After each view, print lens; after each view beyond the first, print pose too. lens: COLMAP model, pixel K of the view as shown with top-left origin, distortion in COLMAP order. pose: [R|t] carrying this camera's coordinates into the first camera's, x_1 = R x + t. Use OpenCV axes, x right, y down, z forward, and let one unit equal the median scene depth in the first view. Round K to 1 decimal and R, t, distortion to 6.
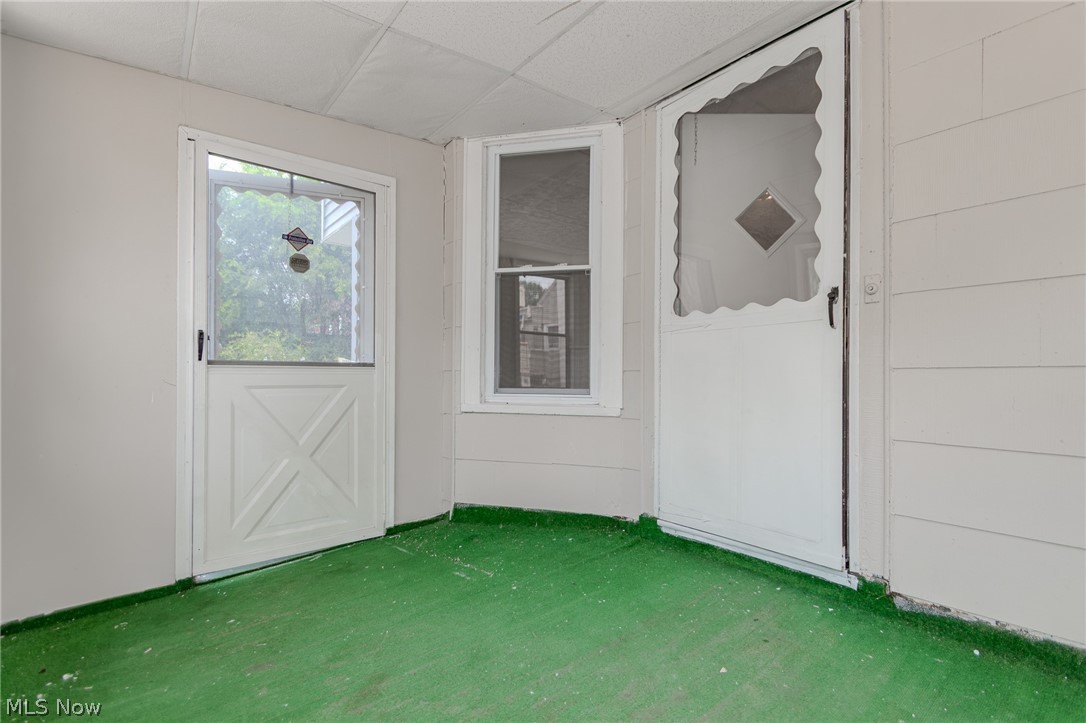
lens RADIAL K [[505.4, 0, 540.6], [0, 505.4, 377.4], [0, 0, 1]] dist [0.013356, -0.002739]
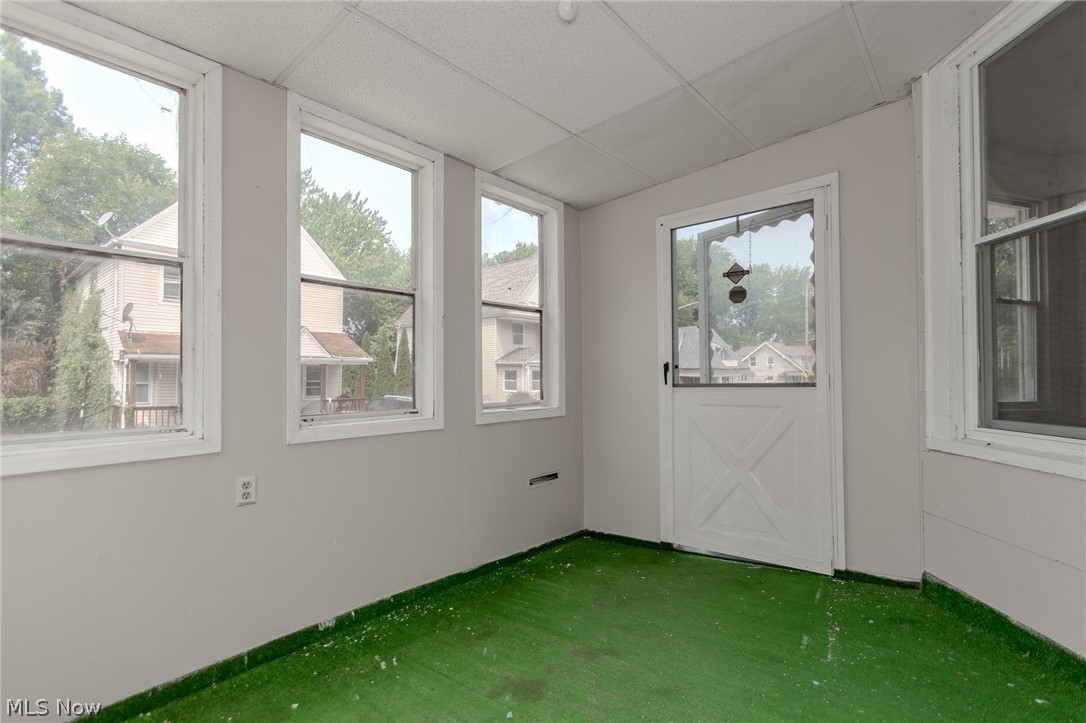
lens RADIAL K [[505.4, 0, 543.7], [0, 505.4, 368.1], [0, 0, 1]] dist [0.013356, -0.002739]
pose [[0.195646, -0.025225, -0.980350, 0.522842], [0.012523, 0.999652, -0.023222, -0.042637], [0.980595, -0.007733, 0.195894, 0.360568]]
